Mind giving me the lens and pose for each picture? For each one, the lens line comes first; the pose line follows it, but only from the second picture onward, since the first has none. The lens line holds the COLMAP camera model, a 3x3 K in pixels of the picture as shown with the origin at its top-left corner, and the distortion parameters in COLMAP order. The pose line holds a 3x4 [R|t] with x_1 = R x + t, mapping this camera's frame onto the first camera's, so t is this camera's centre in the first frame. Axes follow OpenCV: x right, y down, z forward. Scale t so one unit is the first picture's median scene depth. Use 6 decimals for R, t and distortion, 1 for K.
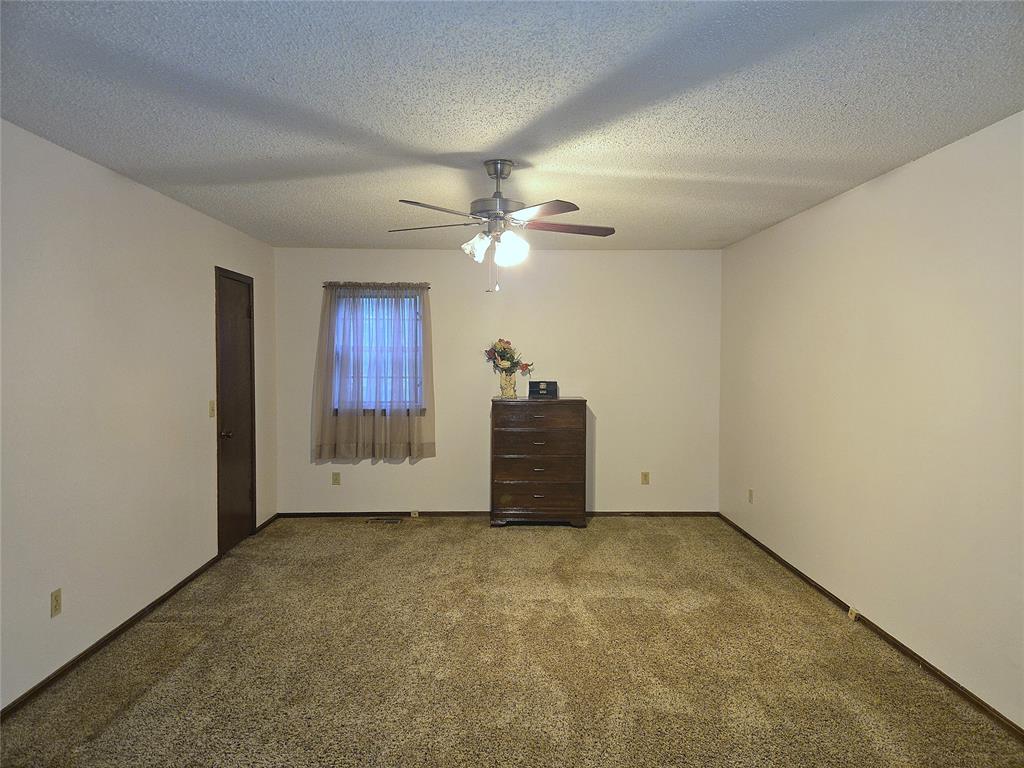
lens RADIAL K [[682.5, 0, 513.4], [0, 682.5, 380.1], [0, 0, 1]] dist [0.054466, -0.035579]
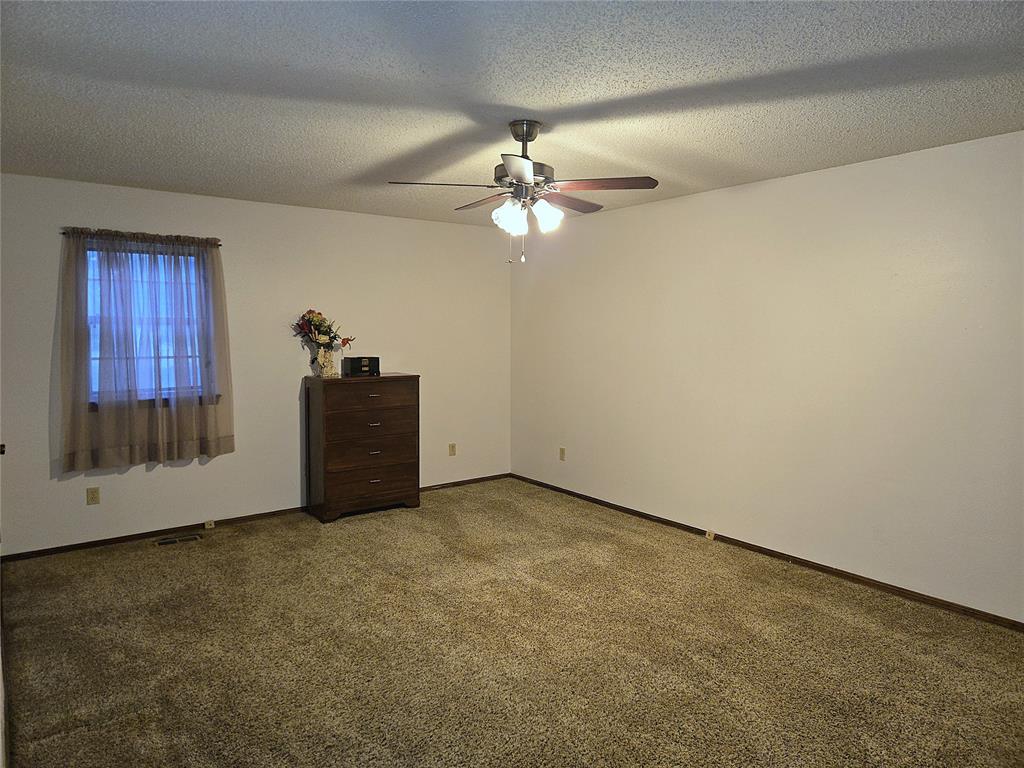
lens RADIAL K [[682.5, 0, 517.7], [0, 682.5, 380.8], [0, 0, 1]] dist [0.054466, -0.035579]
pose [[0.812785, -0.049457, 0.580460, -0.321667], [0.023389, 0.998357, 0.052312, -0.009270], [-0.582094, -0.028942, 0.812606, 0.128943]]
